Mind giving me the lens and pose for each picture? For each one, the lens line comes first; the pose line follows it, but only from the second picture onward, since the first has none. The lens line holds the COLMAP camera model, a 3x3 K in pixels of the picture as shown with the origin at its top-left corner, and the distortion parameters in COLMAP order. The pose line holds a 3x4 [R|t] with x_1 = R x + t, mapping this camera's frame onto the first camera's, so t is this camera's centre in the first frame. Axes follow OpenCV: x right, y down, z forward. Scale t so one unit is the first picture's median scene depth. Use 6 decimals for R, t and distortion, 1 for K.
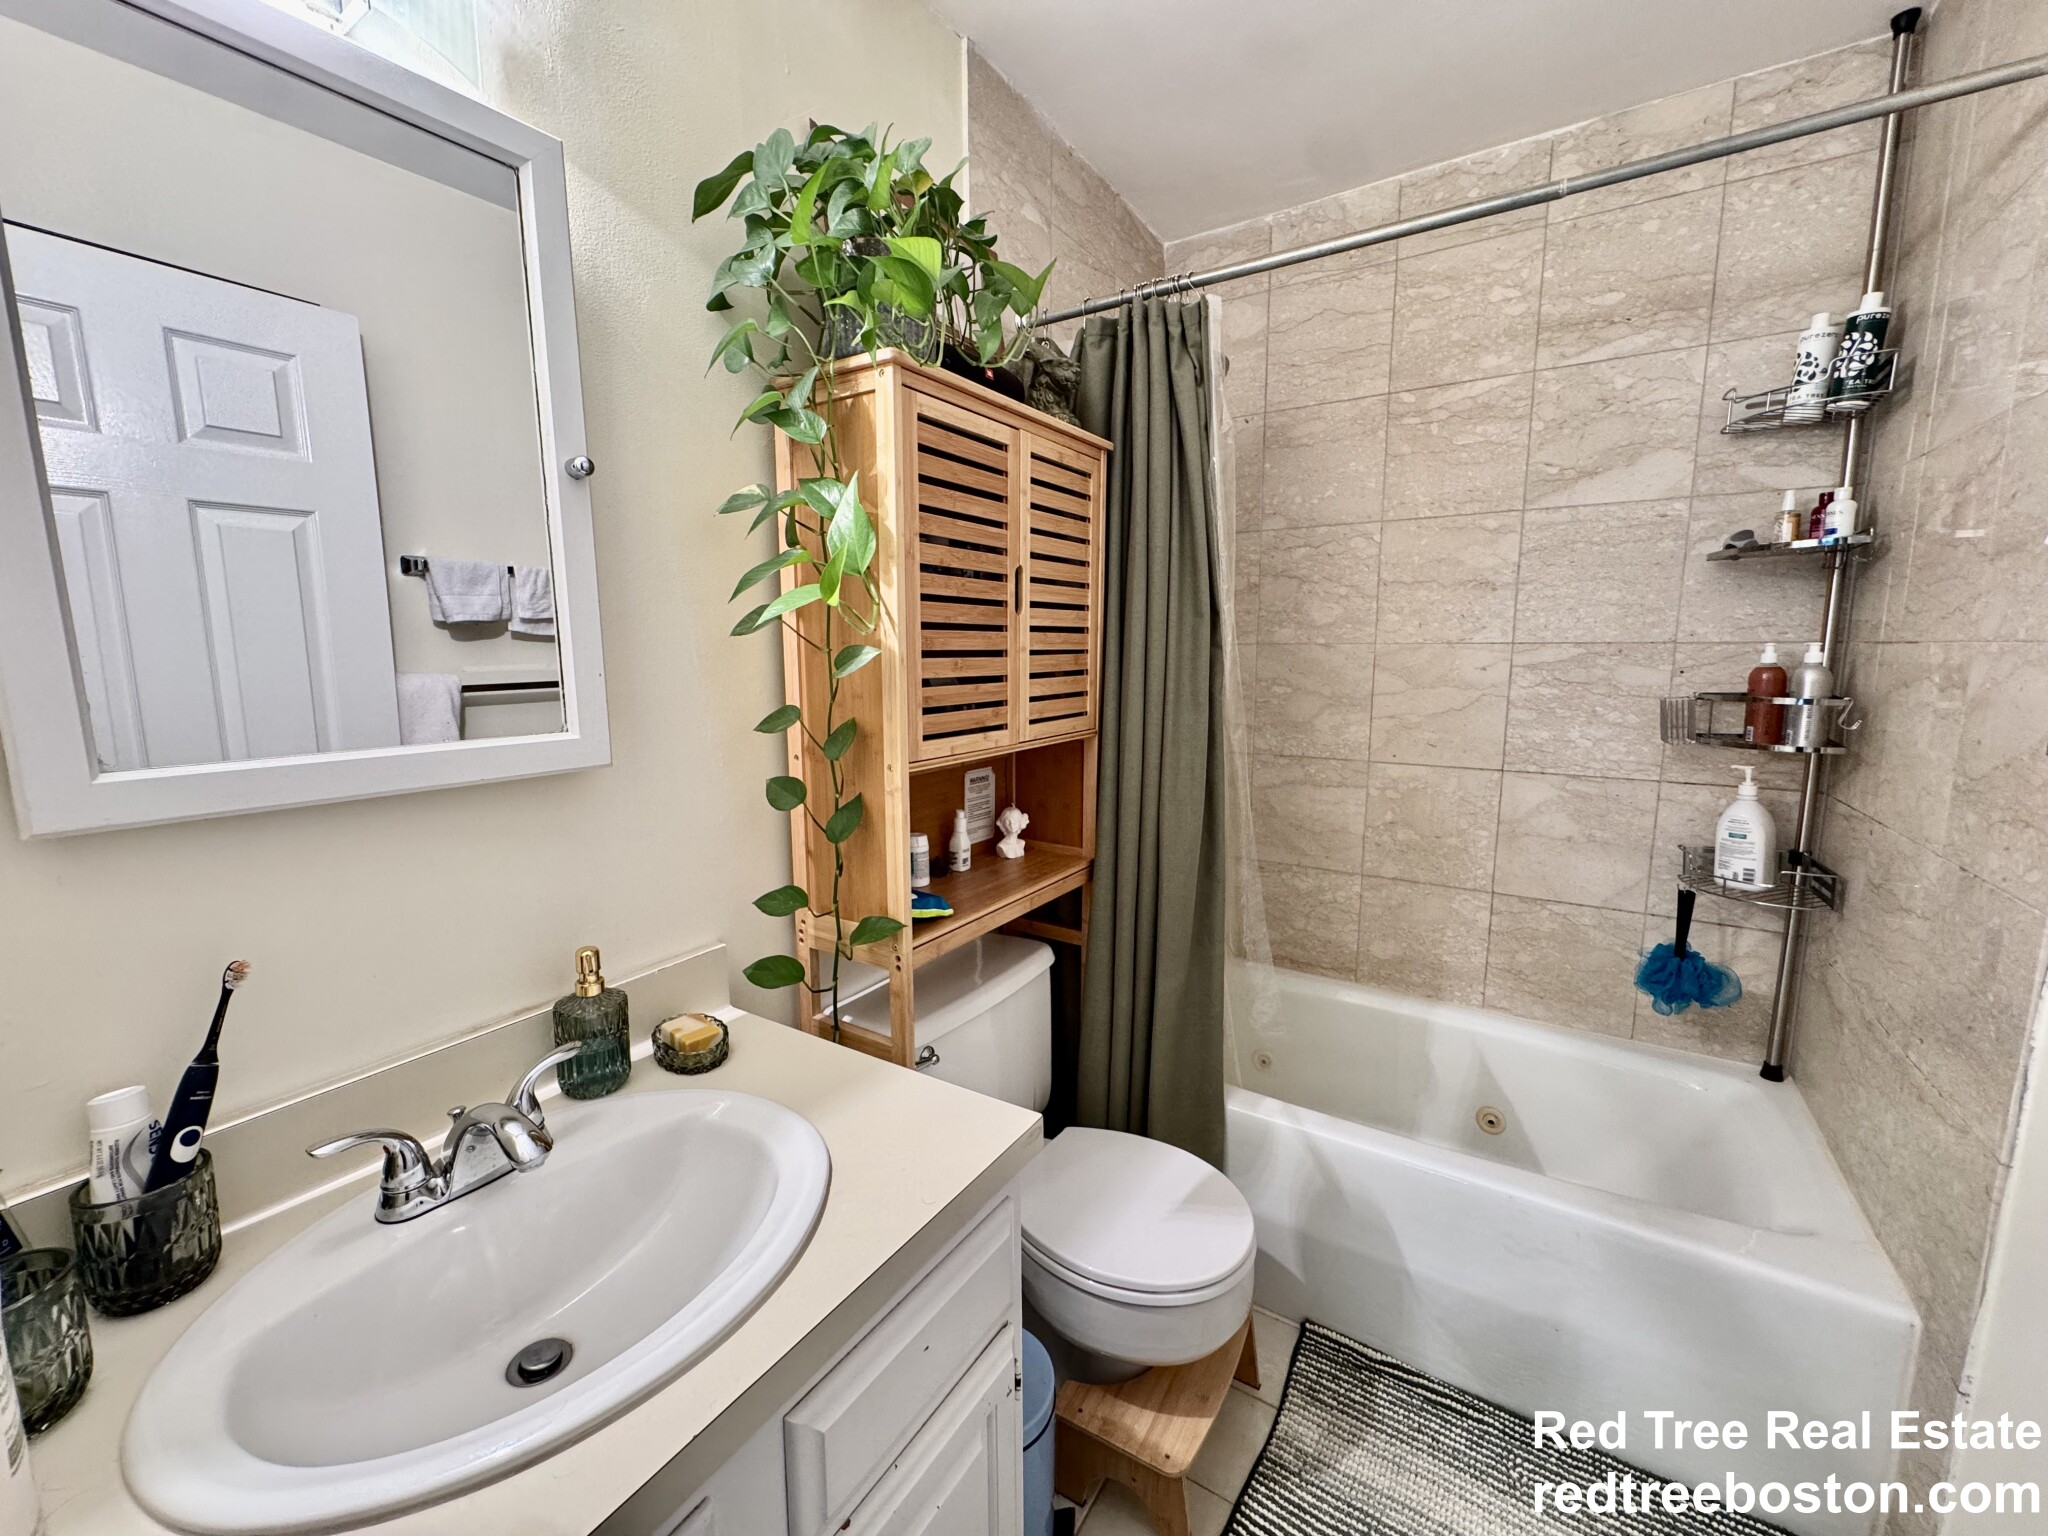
lens RADIAL K [[818.1, 0, 1021.4], [0, 818.1, 768.0], [0, 0, 1]] dist [-0.003486, 0.000827]
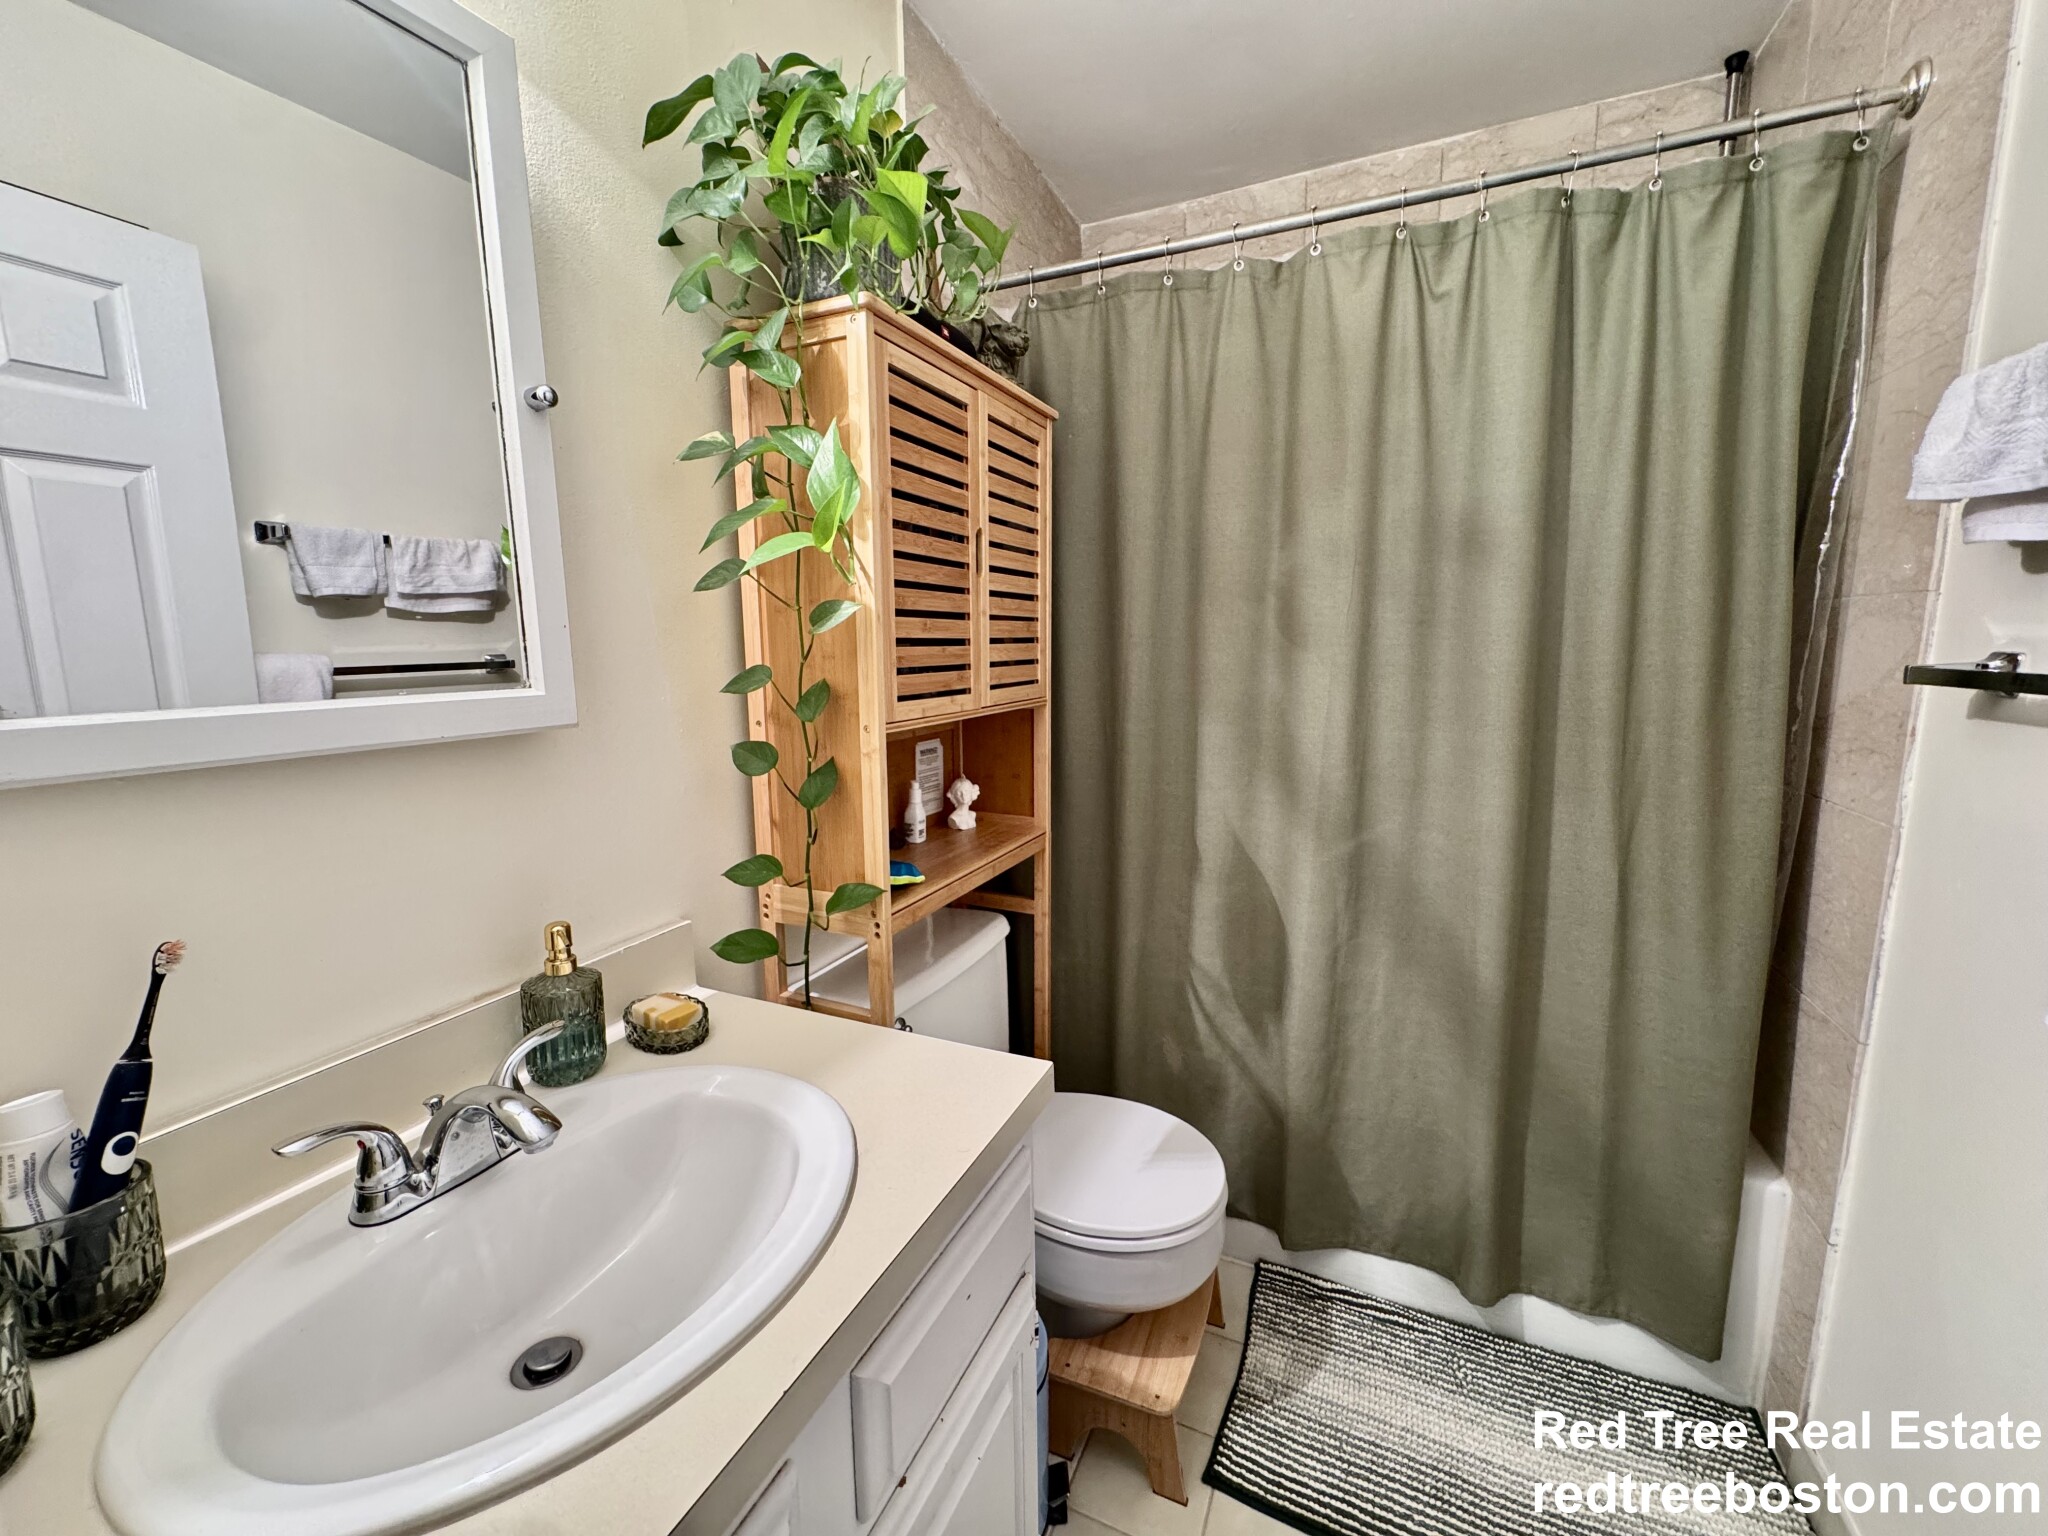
lens RADIAL K [[817.7, 0, 1021.5], [0, 817.7, 767.1], [0, 0, 1]] dist [-0.000889, -0.000574]
pose [[0.989974, -0.027684, 0.138507, -0.112669], [0.027249, 0.999616, 0.005036, 0.044816], [-0.138593, -0.001212, 0.990349, 0.010376]]
